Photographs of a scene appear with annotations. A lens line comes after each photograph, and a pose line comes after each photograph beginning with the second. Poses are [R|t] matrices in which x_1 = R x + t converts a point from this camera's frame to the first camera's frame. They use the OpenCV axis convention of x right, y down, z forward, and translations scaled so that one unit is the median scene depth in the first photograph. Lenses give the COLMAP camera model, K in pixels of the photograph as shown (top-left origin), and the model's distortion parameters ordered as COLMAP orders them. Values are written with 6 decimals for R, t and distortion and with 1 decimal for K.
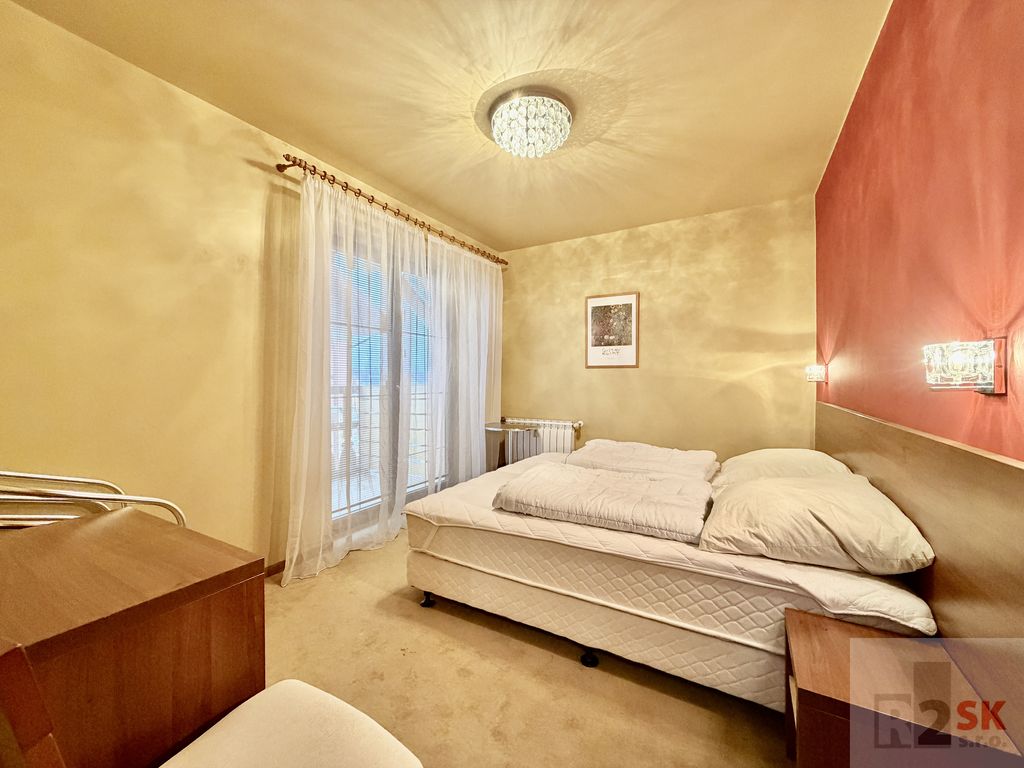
lens RADIAL K [[411.6, 0, 507.9], [0, 411.6, 382.8], [0, 0, 1]] dist [-0.000442, -0.000130]
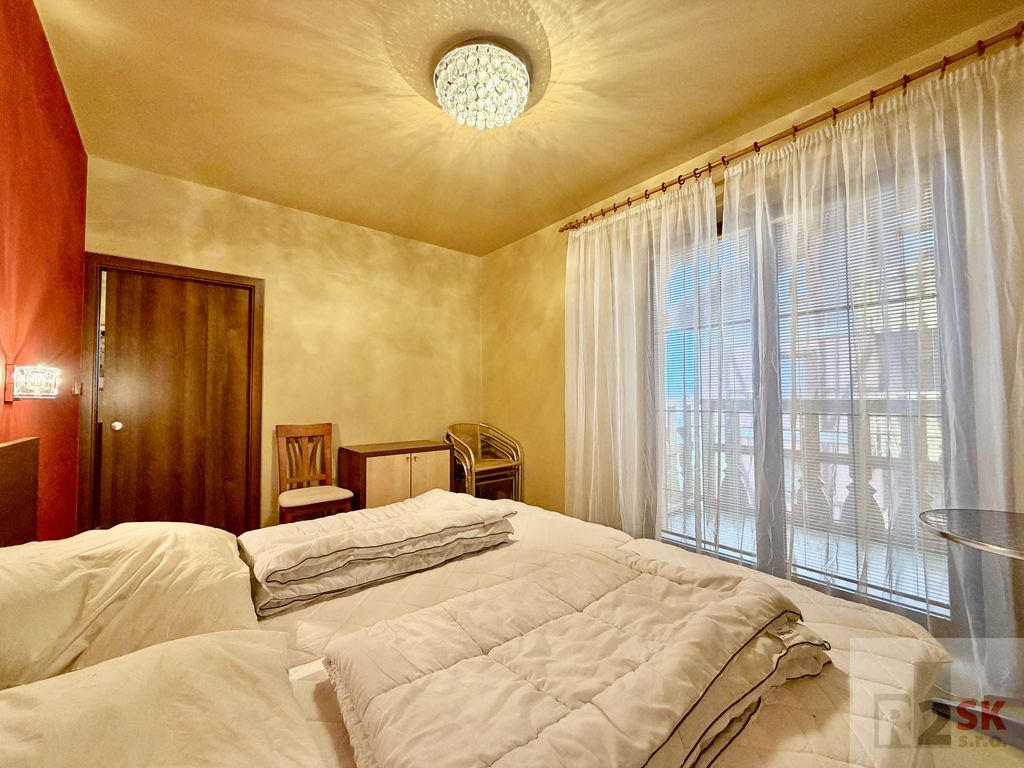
lens RADIAL K [[411.6, 0, 508.2], [0, 411.6, 379.9], [0, 0, 1]] dist [-0.000442, -0.000130]
pose [[-0.353676, -0.037711, -0.934607, 0.899990], [0.001324, 0.999166, -0.040817, 0.004771], [0.935367, -0.015674, -0.353331, 1.503239]]
